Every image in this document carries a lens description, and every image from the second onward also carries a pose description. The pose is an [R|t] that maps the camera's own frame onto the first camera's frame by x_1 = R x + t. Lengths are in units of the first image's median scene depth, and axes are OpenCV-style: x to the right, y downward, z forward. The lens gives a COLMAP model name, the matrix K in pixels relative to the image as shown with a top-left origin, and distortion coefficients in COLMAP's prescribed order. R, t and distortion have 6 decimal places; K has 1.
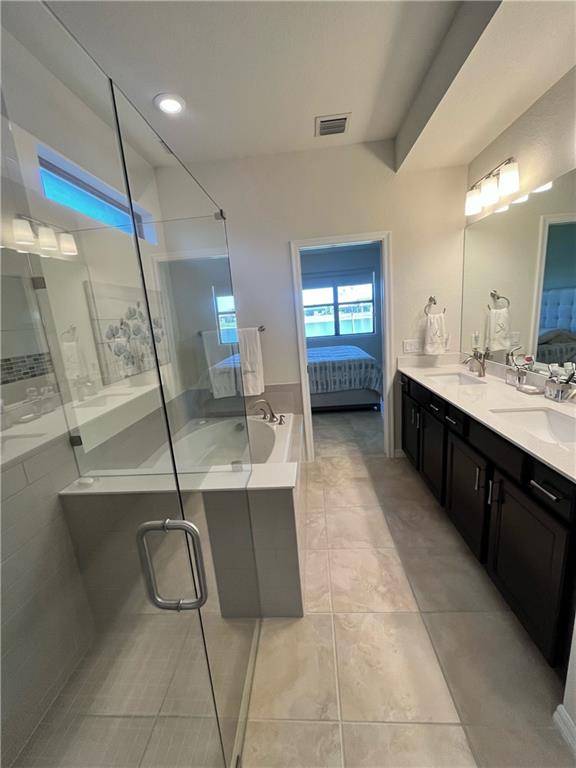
lens RADIAL K [[311.8, 0, 288.0], [0, 311.8, 384.0], [0, 0, 1]] dist [-0.003052, -0.000311]
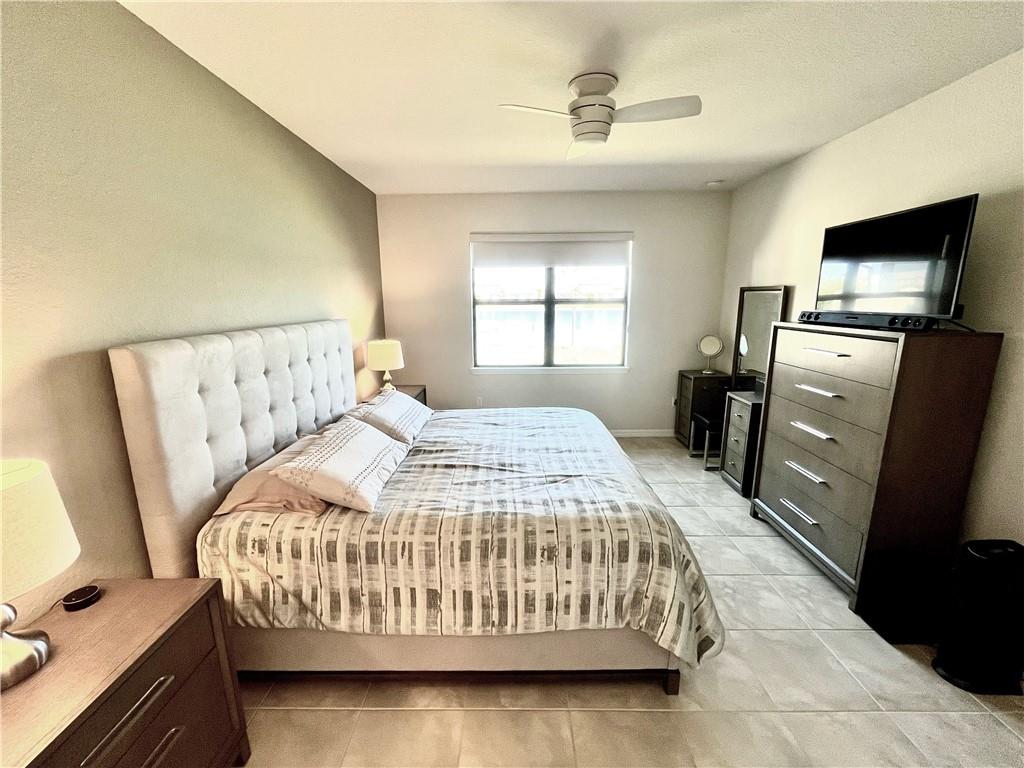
lens RADIAL K [[415.8, 0, 512.0], [0, 415.8, 384.0], [0, 0, 1]] dist [-0.003052, -0.000311]
pose [[0.995773, 0.054869, 0.073657, 0.096609], [-0.053675, 0.998395, -0.018092, -0.198446], [-0.074531, 0.014062, 0.997120, 0.633908]]
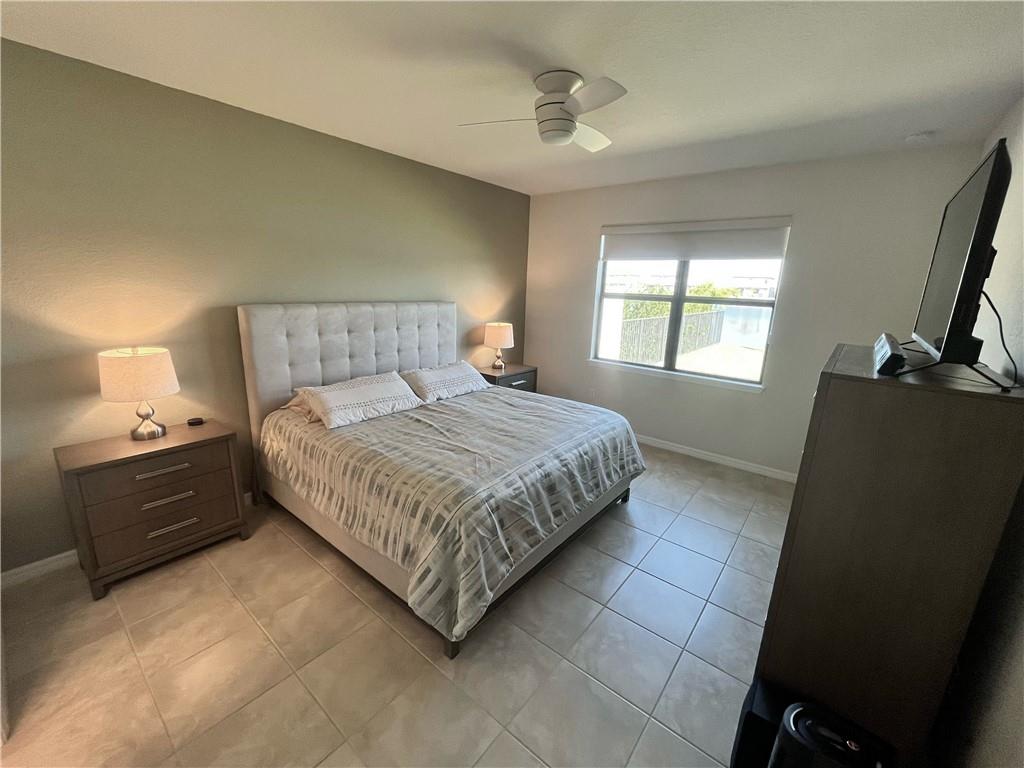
lens RADIAL K [[415.8, 0, 512.0], [0, 415.8, 384.0], [0, 0, 1]] dist [-0.003052, -0.000311]
pose [[0.814433, 0.237631, -0.529368, 0.526517], [-0.219819, 0.970653, 0.097530, -0.255711], [0.537009, 0.036934, 0.842768, 0.680663]]
